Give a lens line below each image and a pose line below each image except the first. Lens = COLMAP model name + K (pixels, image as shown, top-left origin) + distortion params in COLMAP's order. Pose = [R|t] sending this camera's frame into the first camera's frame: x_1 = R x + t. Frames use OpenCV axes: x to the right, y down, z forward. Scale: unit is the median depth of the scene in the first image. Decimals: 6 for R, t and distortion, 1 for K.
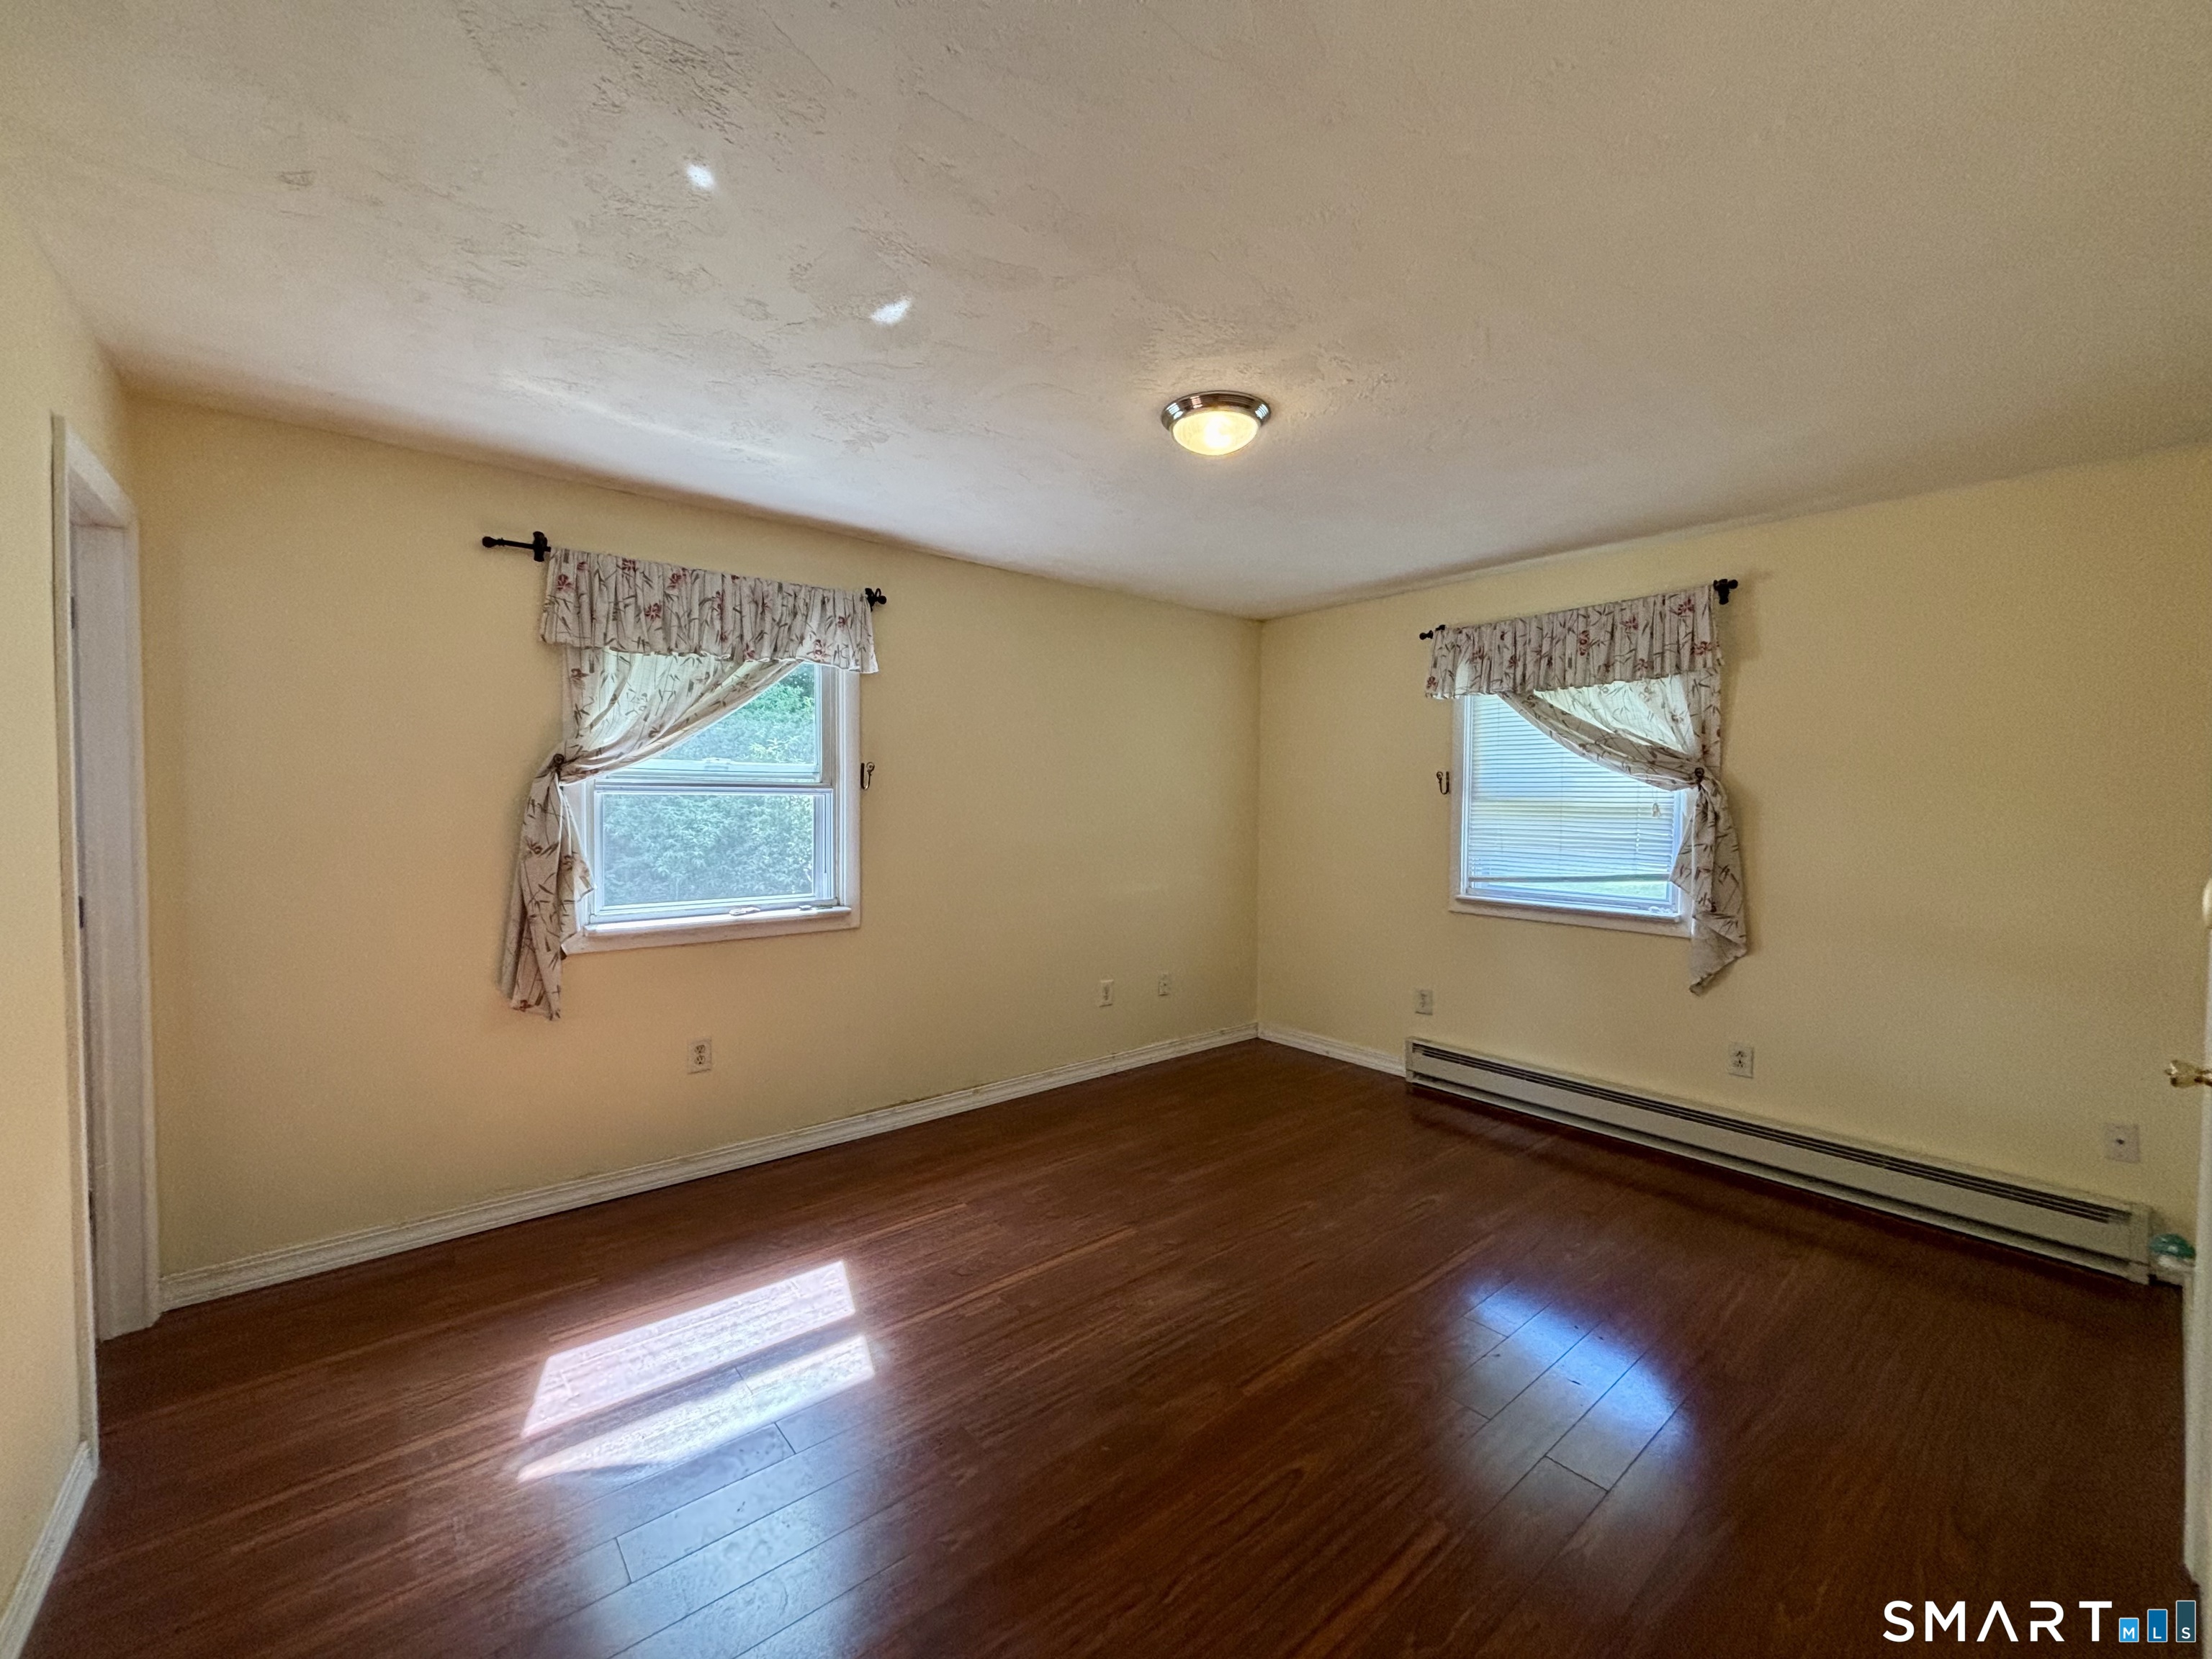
lens RADIAL K [[889.5, 0, 1106.0], [0, 889.5, 829.5], [0, 0, 1]] dist [0.009081, -0.000035]
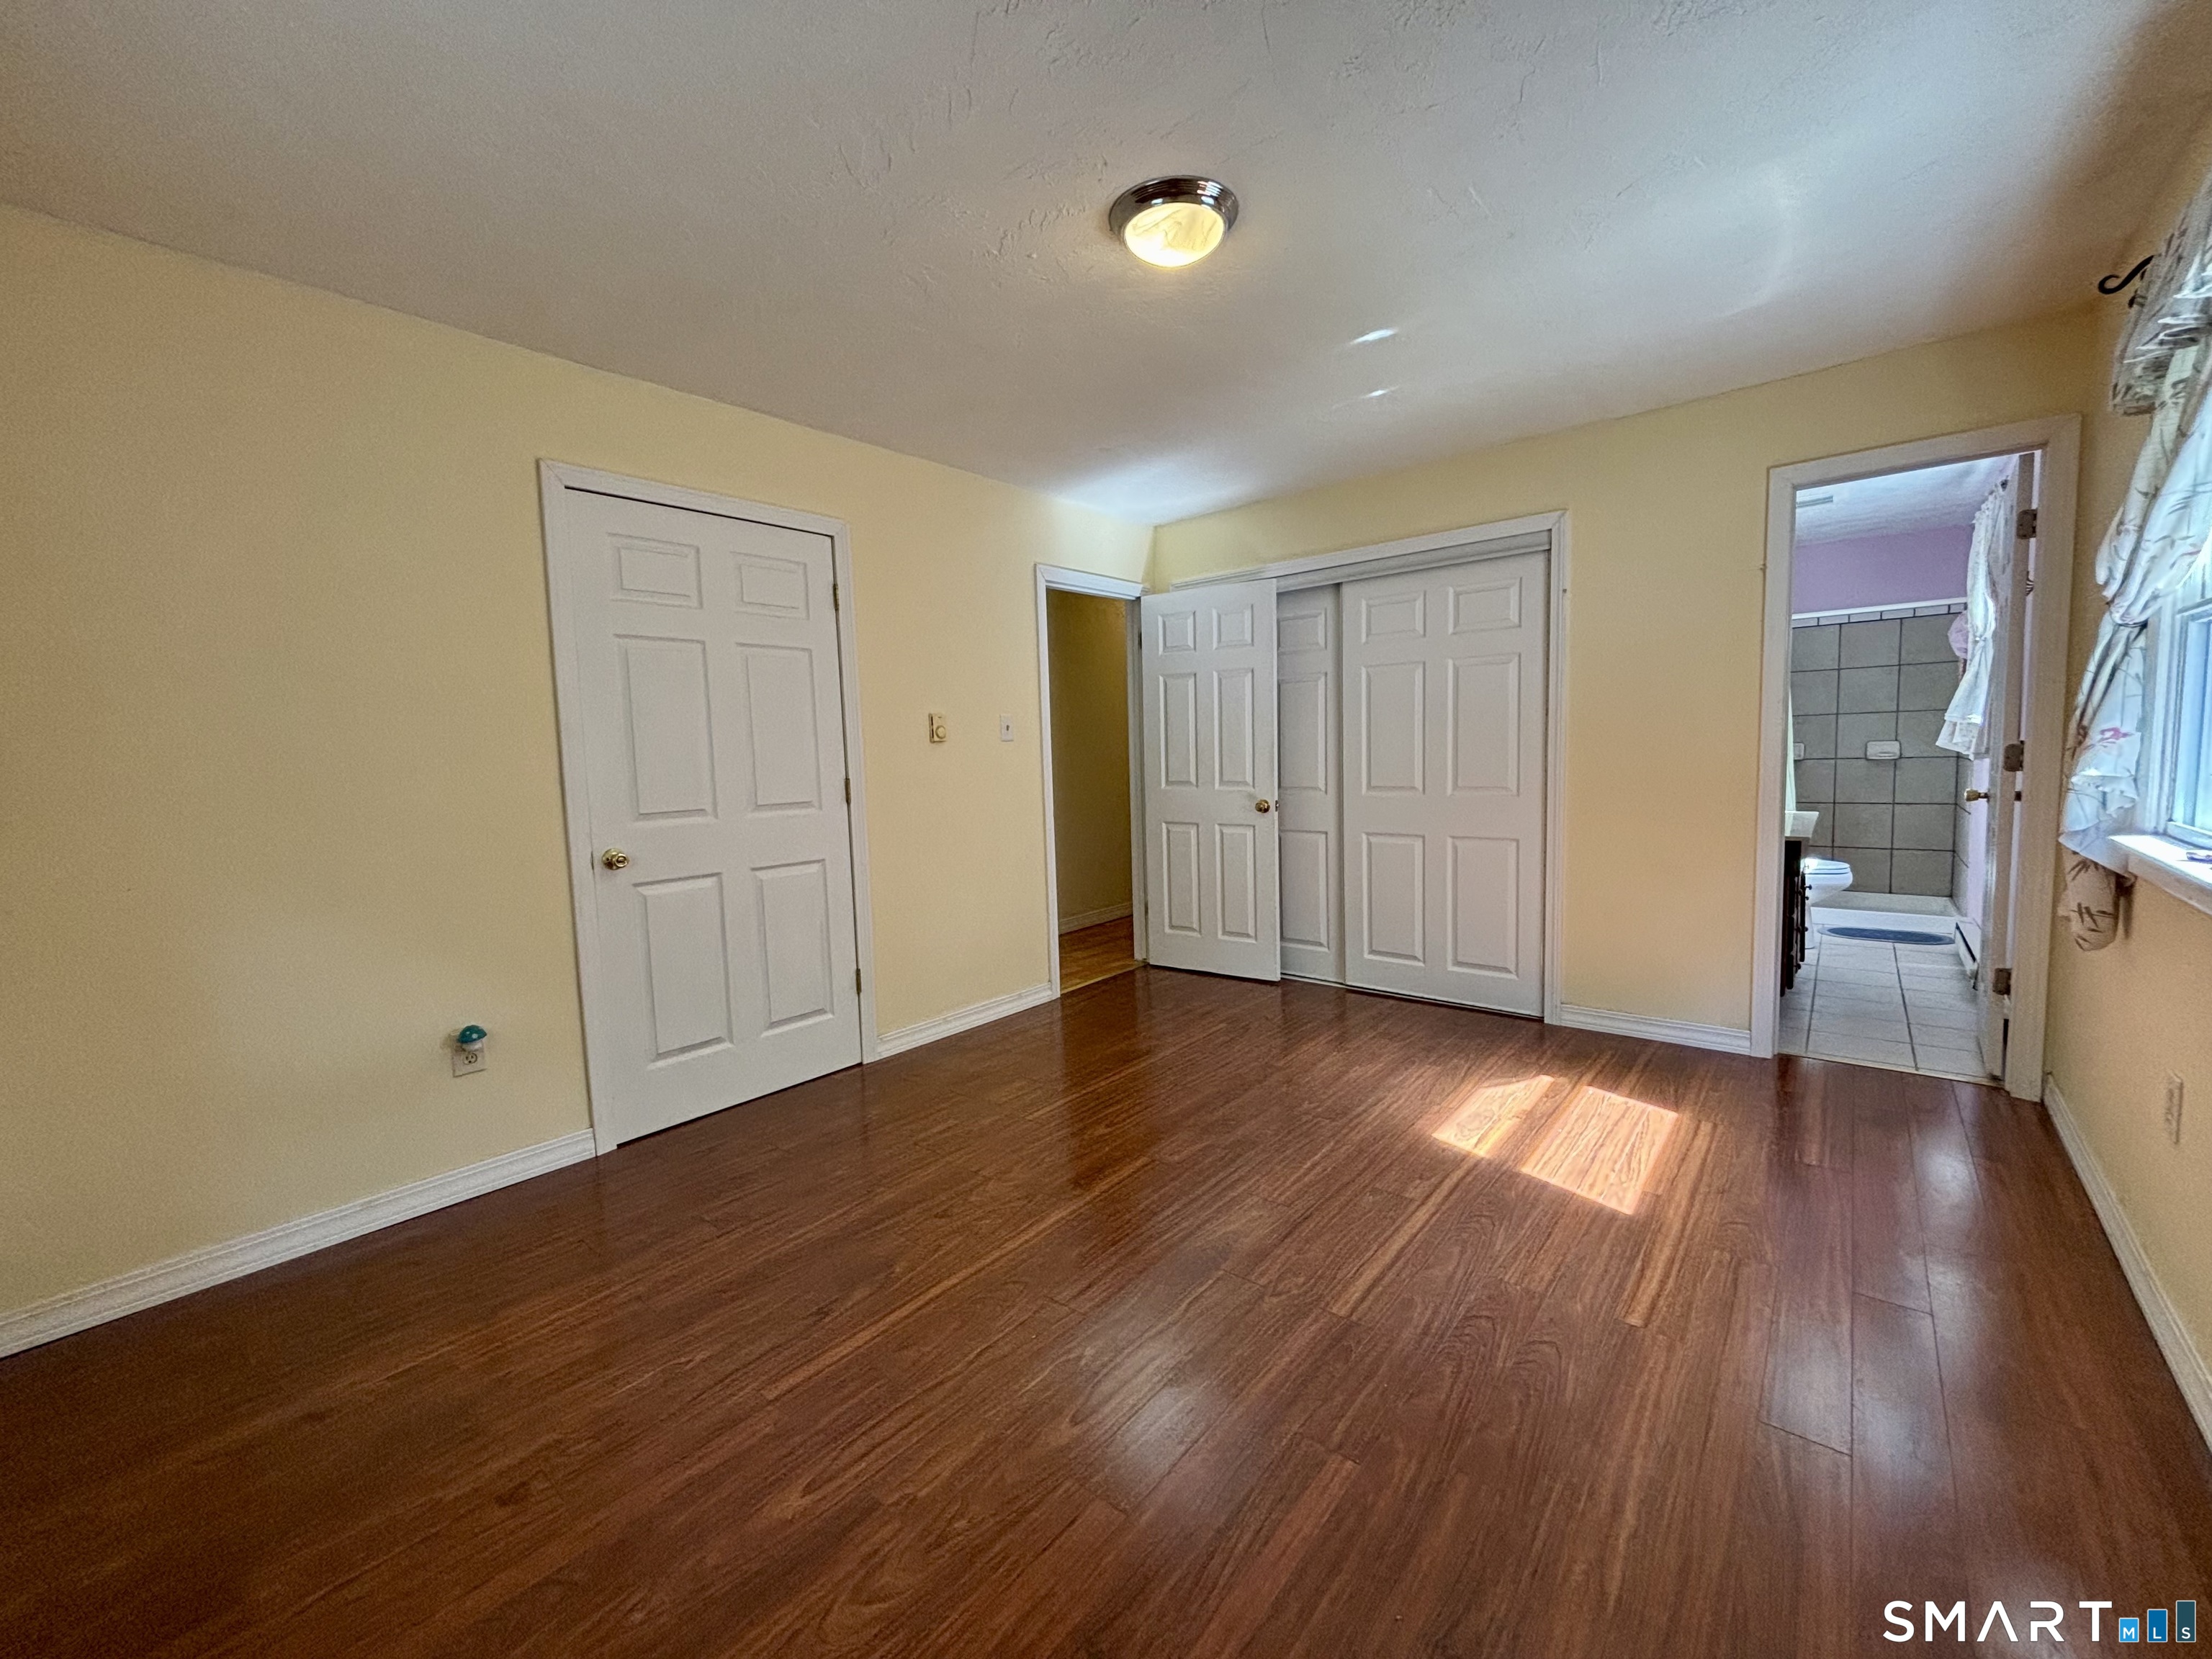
lens RADIAL K [[889.5, 0, 1106.0], [0, 889.5, 829.5], [0, 0, 1]] dist [0.009081, -0.000035]
pose [[-0.984285, 0.043296, -0.171199, 0.344329], [0.023308, 0.992849, 0.117083, 0.012606], [0.175044, 0.111253, -0.978255, 1.823897]]
